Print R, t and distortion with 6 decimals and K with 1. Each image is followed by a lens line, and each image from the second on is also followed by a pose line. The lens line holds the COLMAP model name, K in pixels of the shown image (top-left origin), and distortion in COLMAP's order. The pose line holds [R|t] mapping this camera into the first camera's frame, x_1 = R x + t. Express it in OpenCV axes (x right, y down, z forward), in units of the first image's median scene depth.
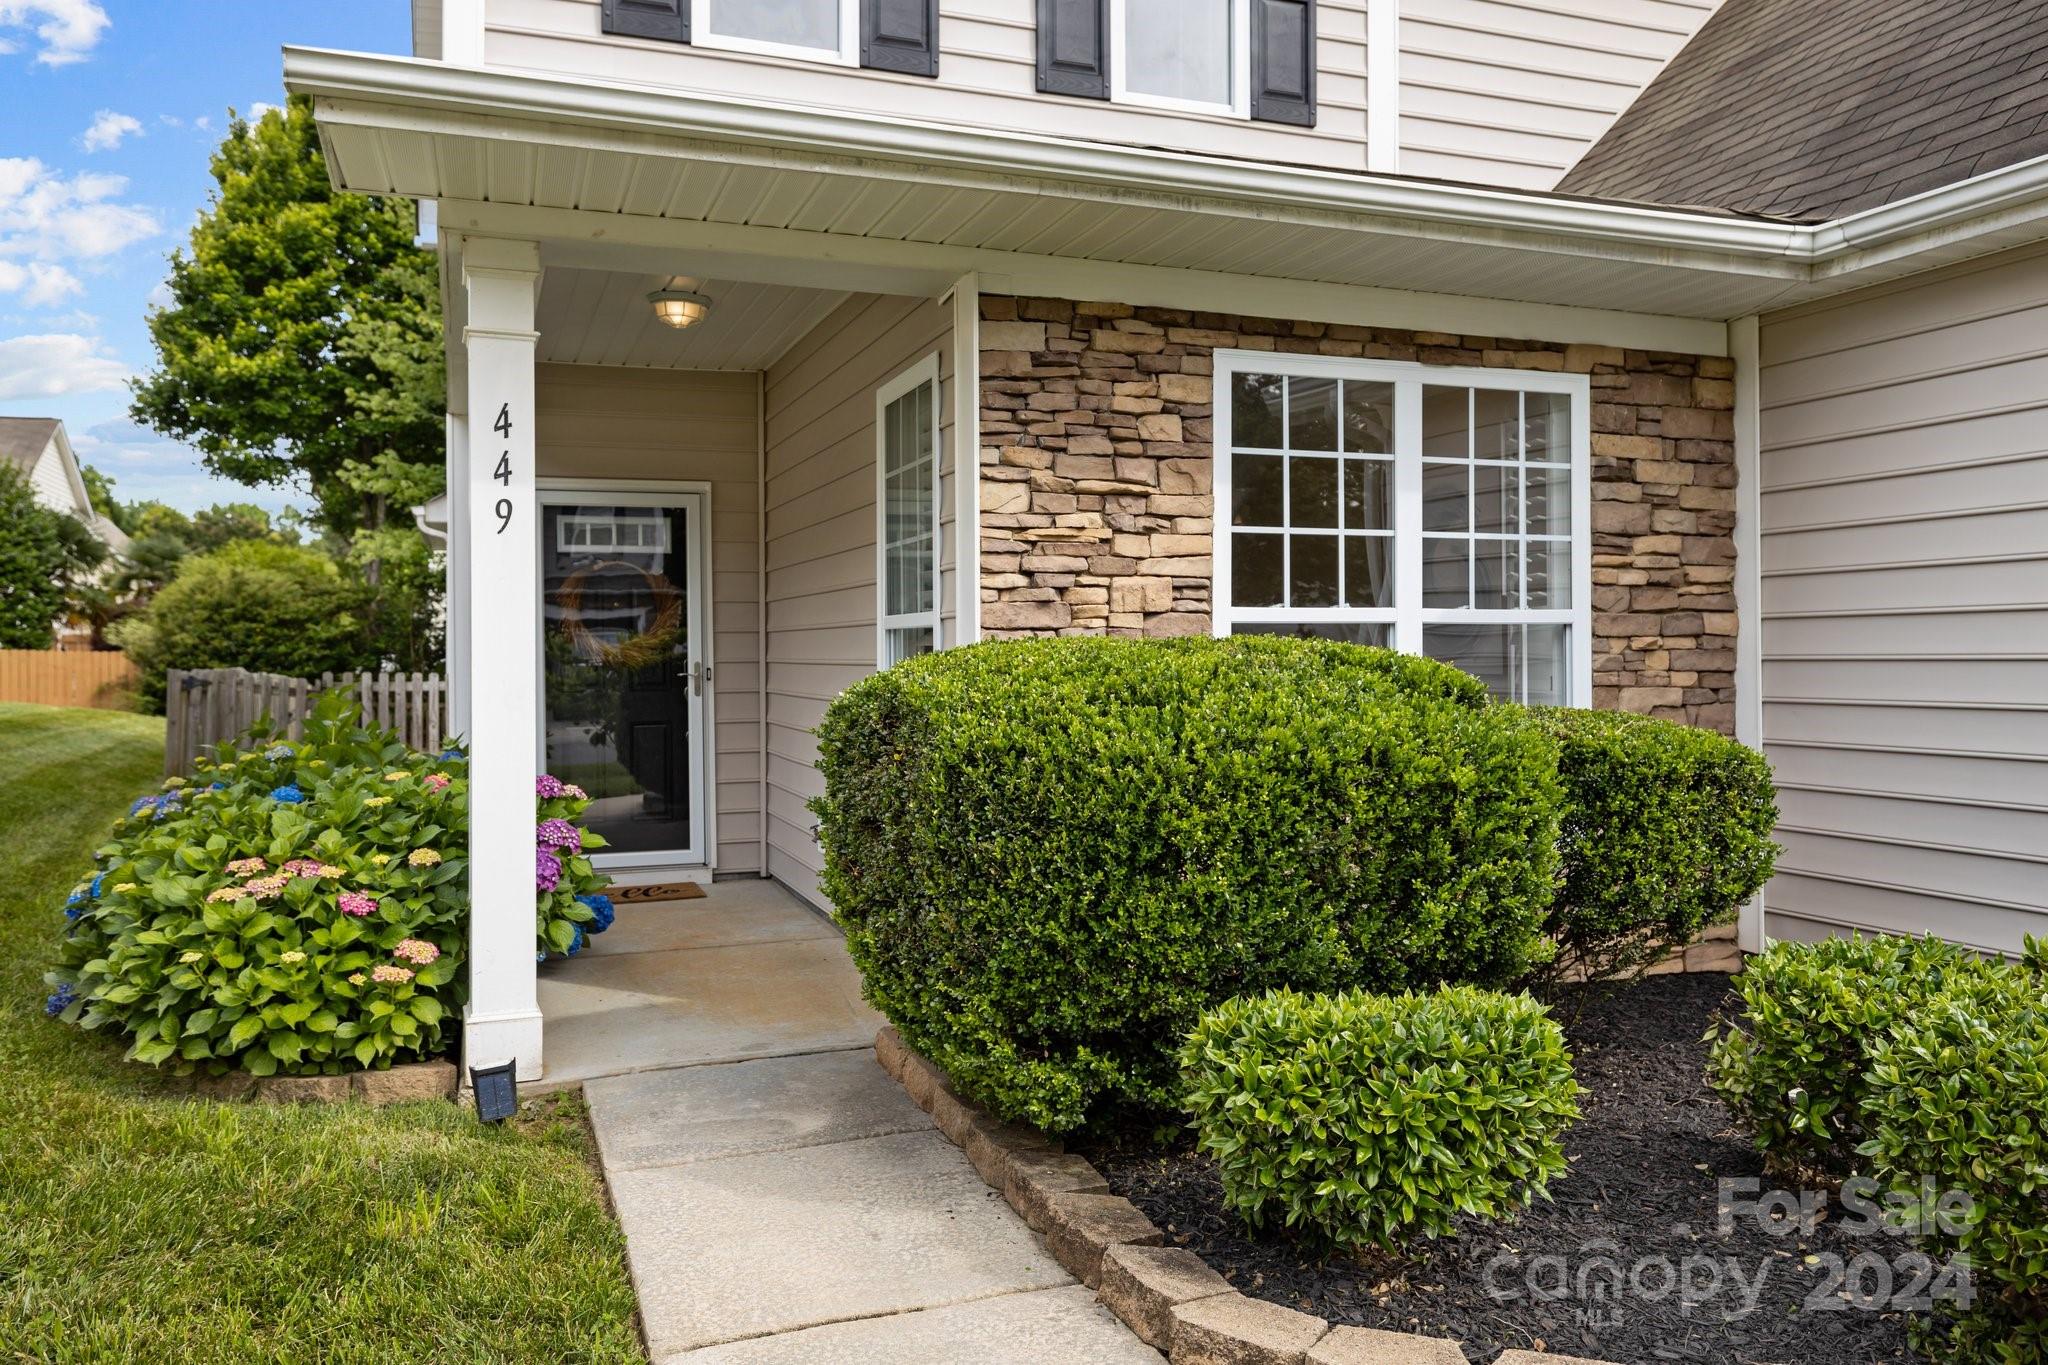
lens RADIAL K [[1527.1, 0, 1038.8], [0, 1527.1, 664.6], [0, 0, 1]] dist [0.005308, 0.006077]
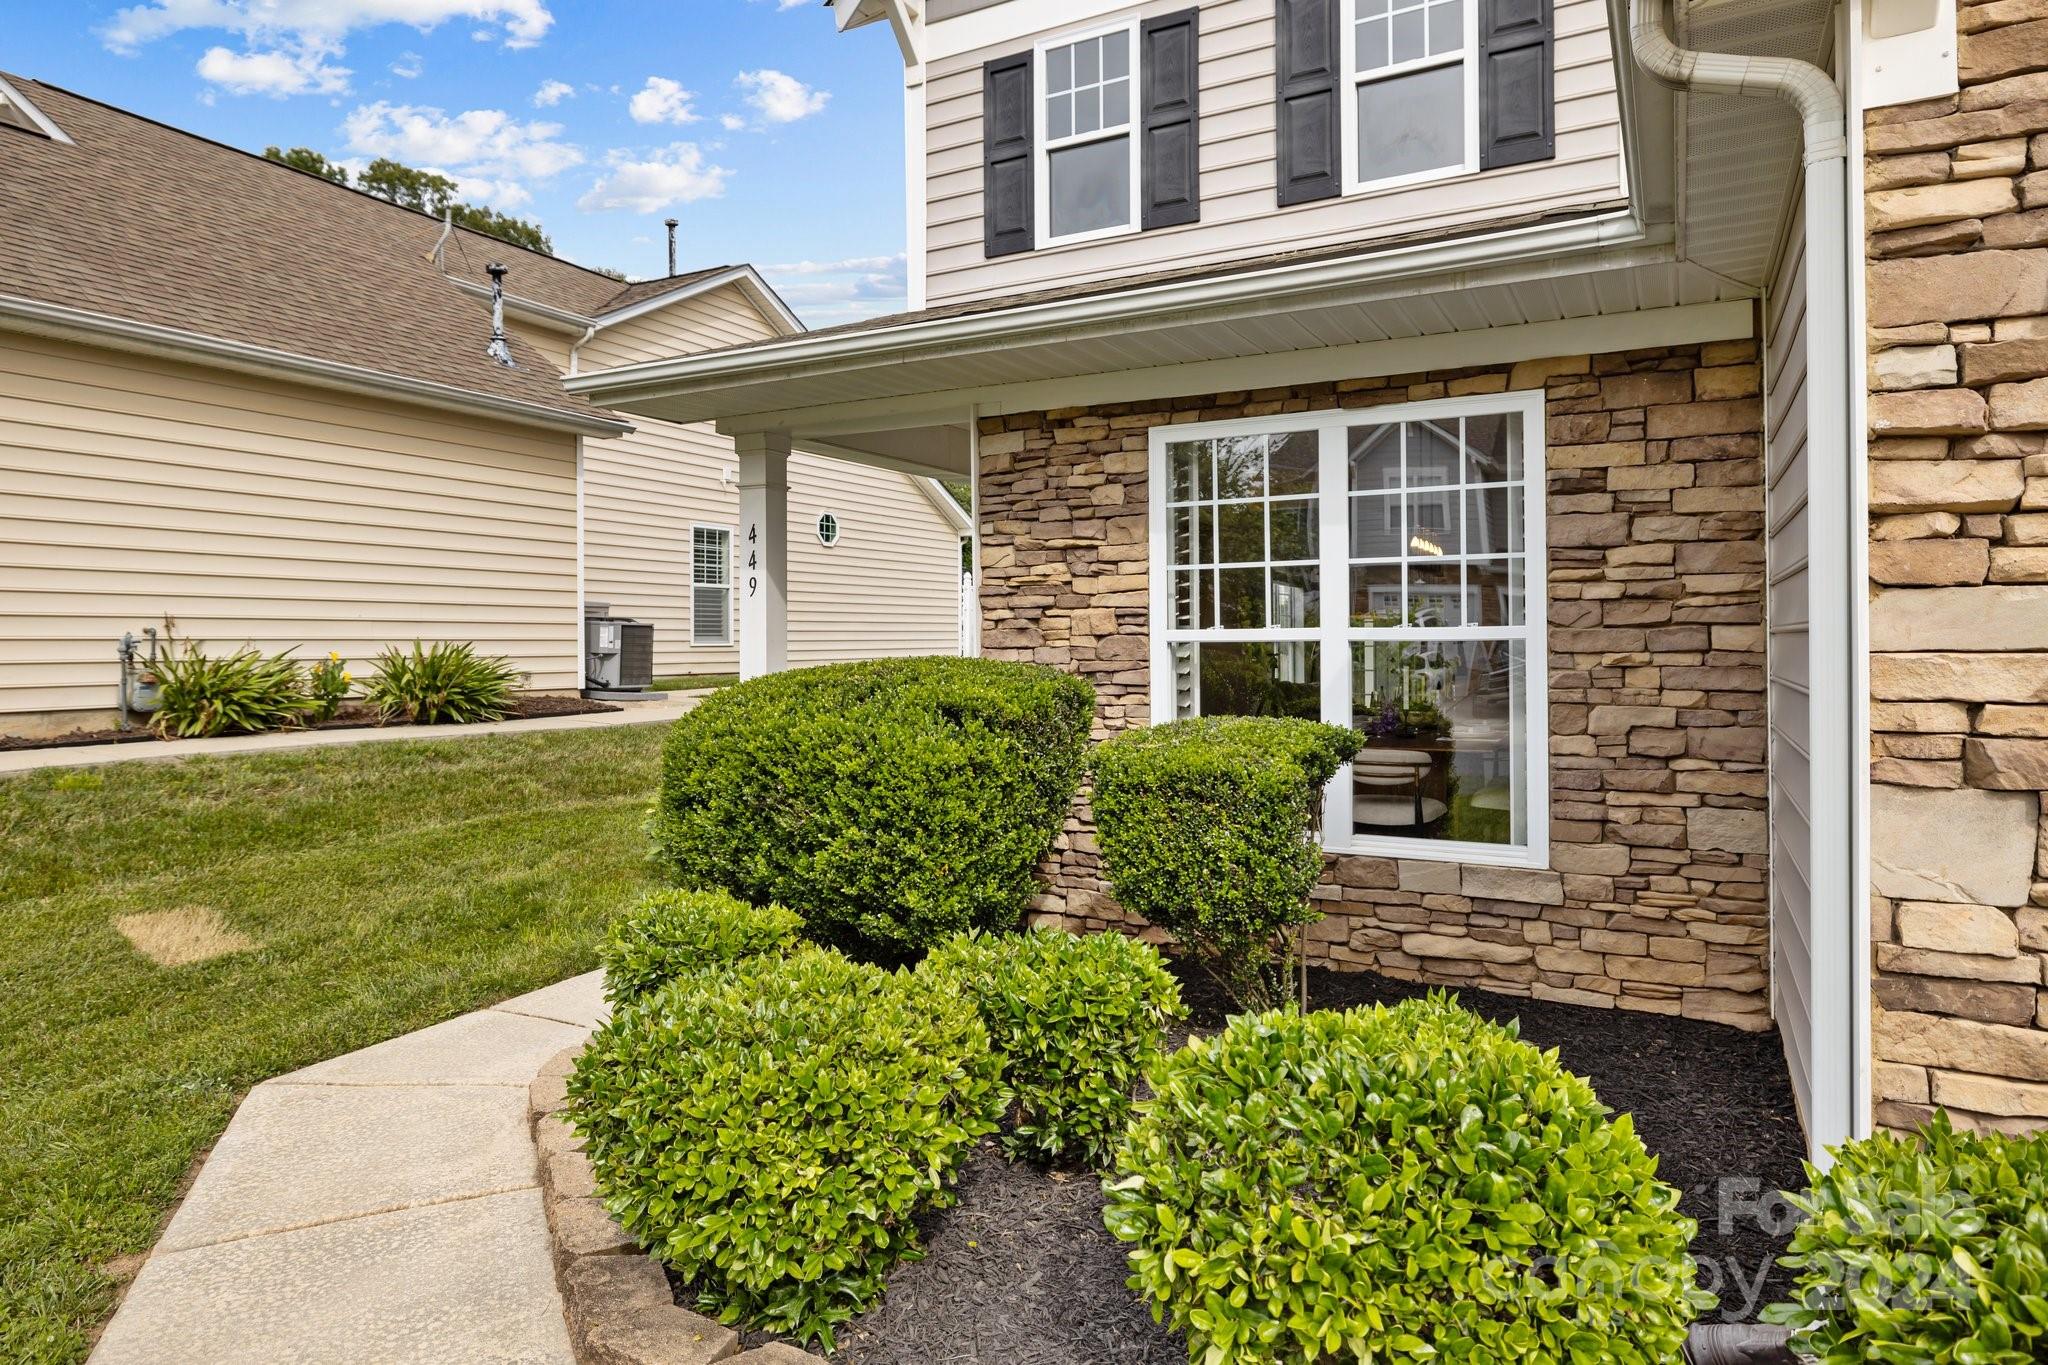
lens RADIAL K [[1232.6, 0, 1026.1], [0, 1232.6, 639.7], [0, 0, 1]] dist [0.002224, 0.001640]
pose [[0.659363, -0.000158, -0.751825, 0.813813], [-0.000010, 1.000000, -0.000218, -0.029160], [0.751825, 0.000151, 0.659363, 0.240111]]
